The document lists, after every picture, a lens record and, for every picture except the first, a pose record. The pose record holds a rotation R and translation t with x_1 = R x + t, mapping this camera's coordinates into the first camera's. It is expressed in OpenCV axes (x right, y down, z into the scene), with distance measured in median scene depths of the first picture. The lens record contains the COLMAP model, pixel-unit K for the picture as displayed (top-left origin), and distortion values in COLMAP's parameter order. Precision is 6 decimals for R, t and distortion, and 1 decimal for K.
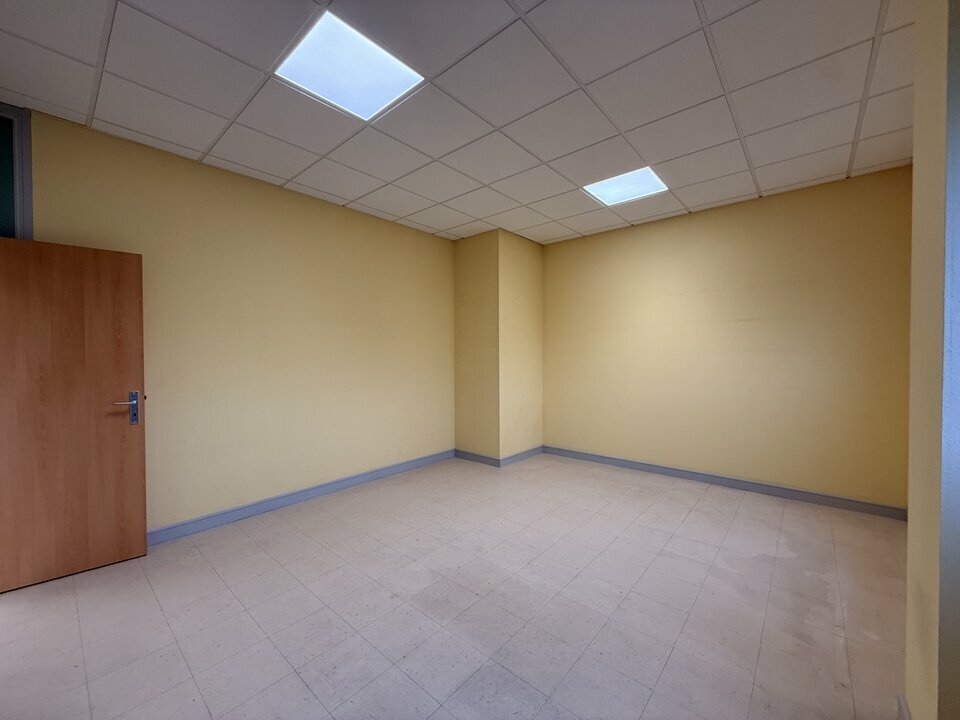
lens RADIAL K [[384.3, 0, 476.4], [0, 384.3, 360.4], [0, 0, 1]] dist [0.001450, 0.000008]
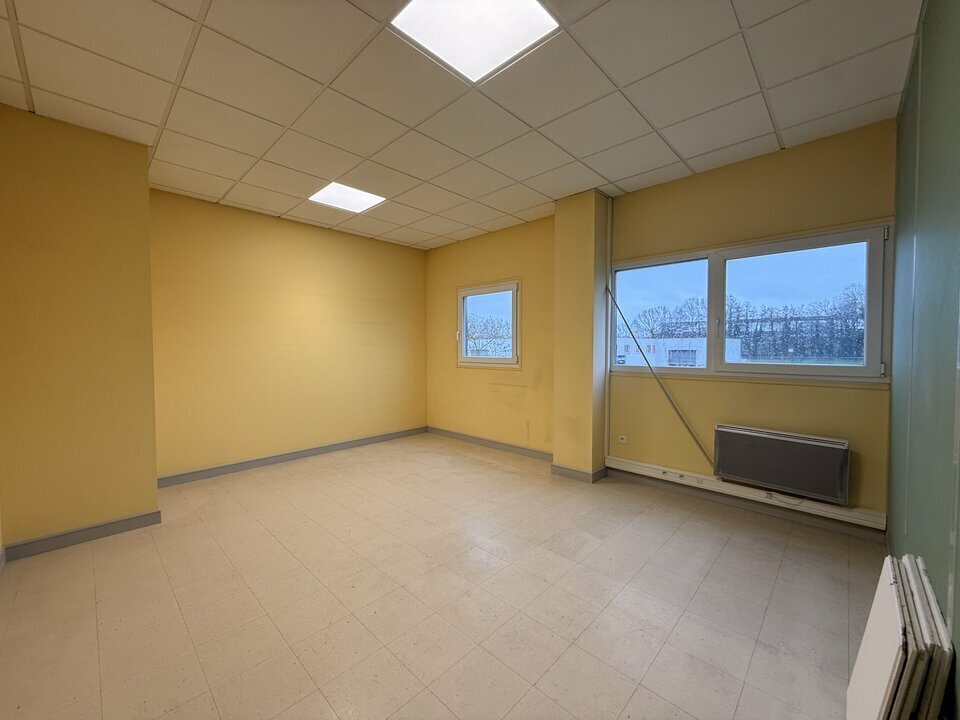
lens RADIAL K [[384.3, 0, 476.4], [0, 384.3, 360.4], [0, 0, 1]] dist [0.001450, 0.000008]
pose [[0.048808, -0.029033, 0.998386, -0.864565], [0.021779, 0.999371, 0.027997, 0.001585], [-0.998571, 0.020377, 0.049410, 0.684590]]
